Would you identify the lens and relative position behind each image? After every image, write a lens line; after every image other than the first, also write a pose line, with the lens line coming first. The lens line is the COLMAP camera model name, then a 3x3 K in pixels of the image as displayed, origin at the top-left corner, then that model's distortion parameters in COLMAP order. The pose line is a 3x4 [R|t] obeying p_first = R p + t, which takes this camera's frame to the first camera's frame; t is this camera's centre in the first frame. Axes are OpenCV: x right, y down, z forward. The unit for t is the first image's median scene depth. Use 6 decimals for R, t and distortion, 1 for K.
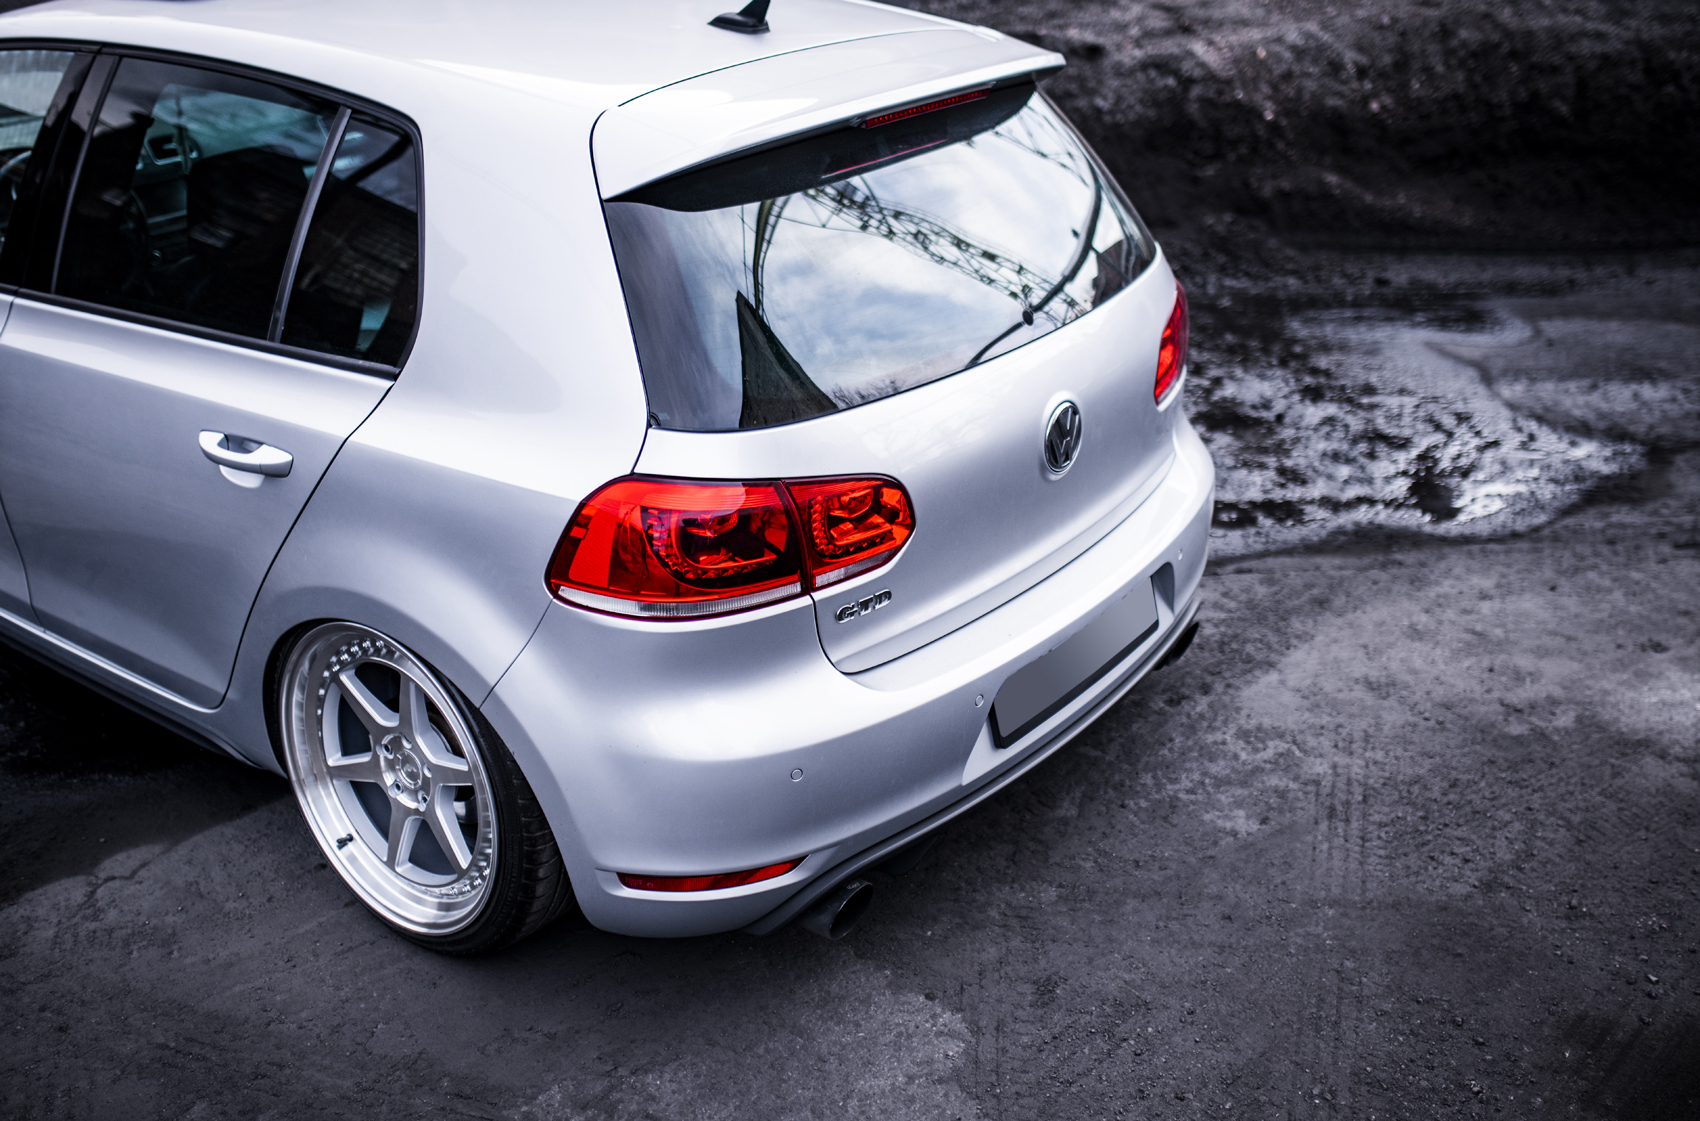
lens RADIAL K [[1755.2, 0, 836.2], [0, 1755.2, 542.9], [0, 0, 1]] dist [-0.072365, 0.113793]
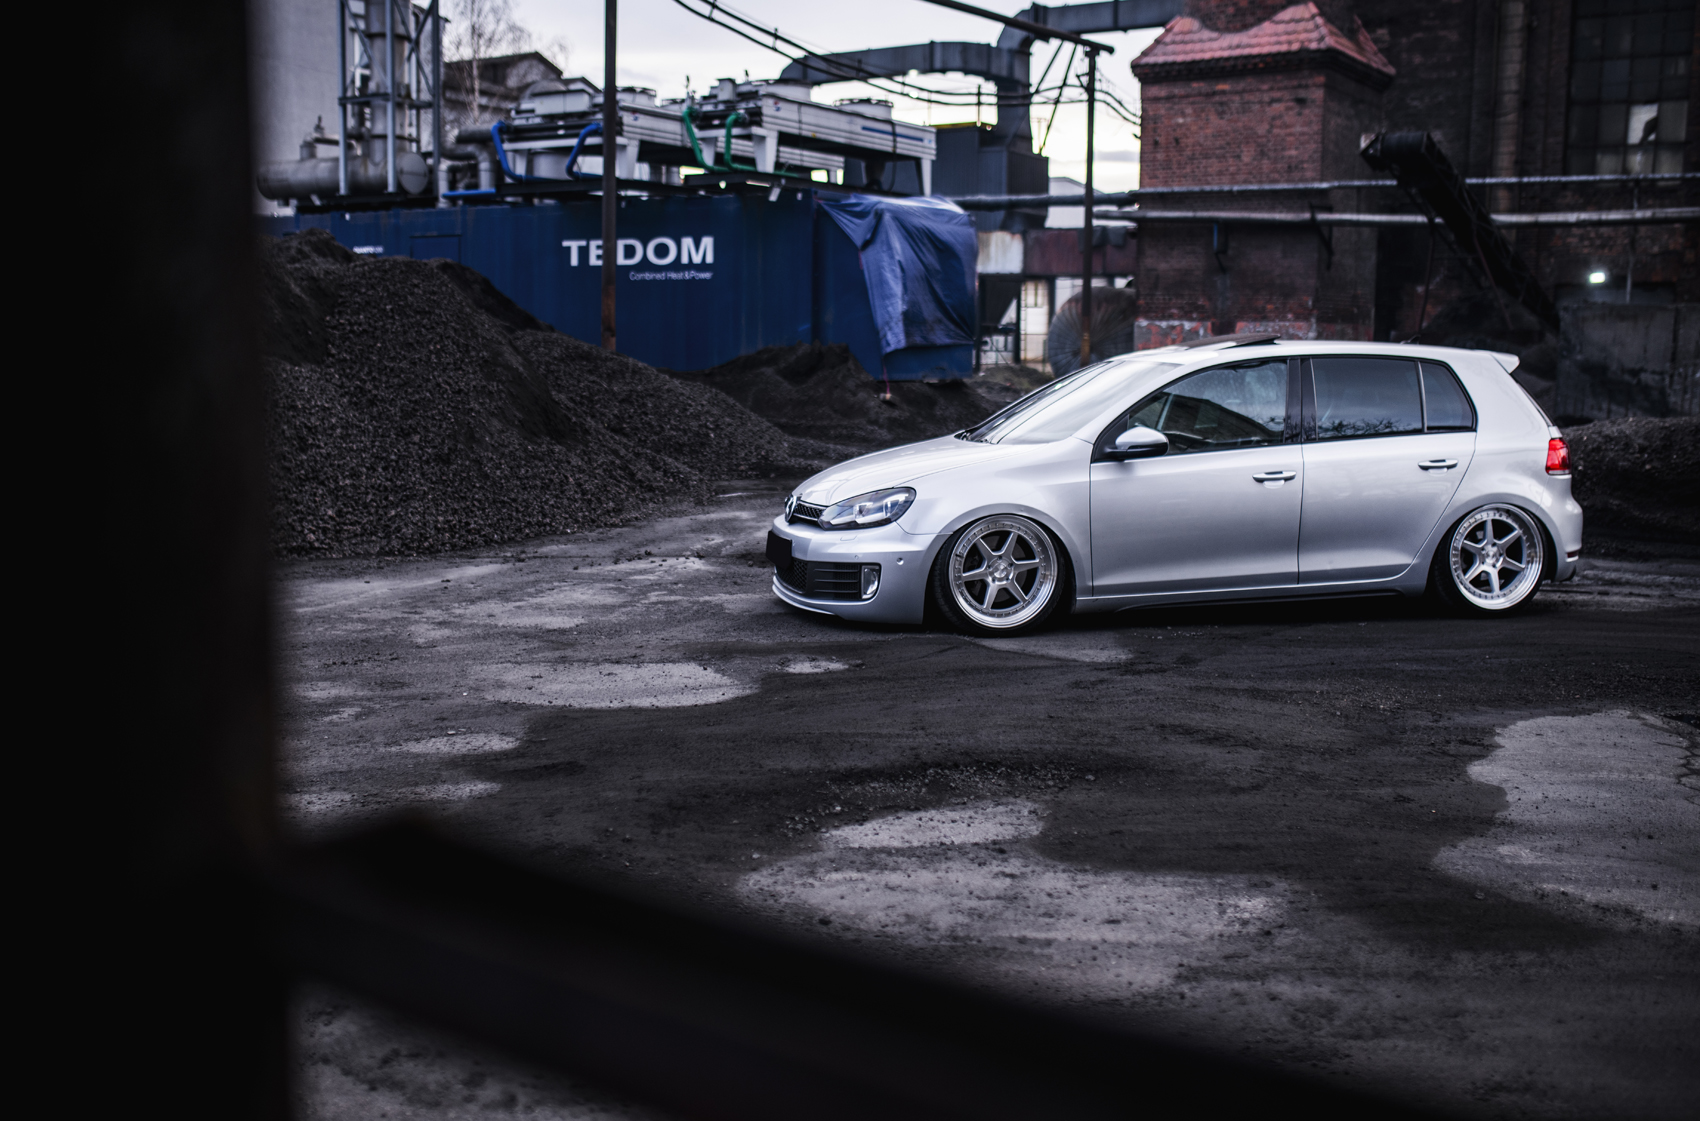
lens RADIAL K [[1688.3, 0, 855.6], [0, 1688.3, 557.6], [0, 0, 1]] dist [-0.065737, 0.113613]
pose [[0.779544, 0.066175, -0.622842, 1.768054], [-0.258707, 0.939633, -0.223963, 1.048200], [0.570422, 0.335723, 0.749606, -1.791217]]
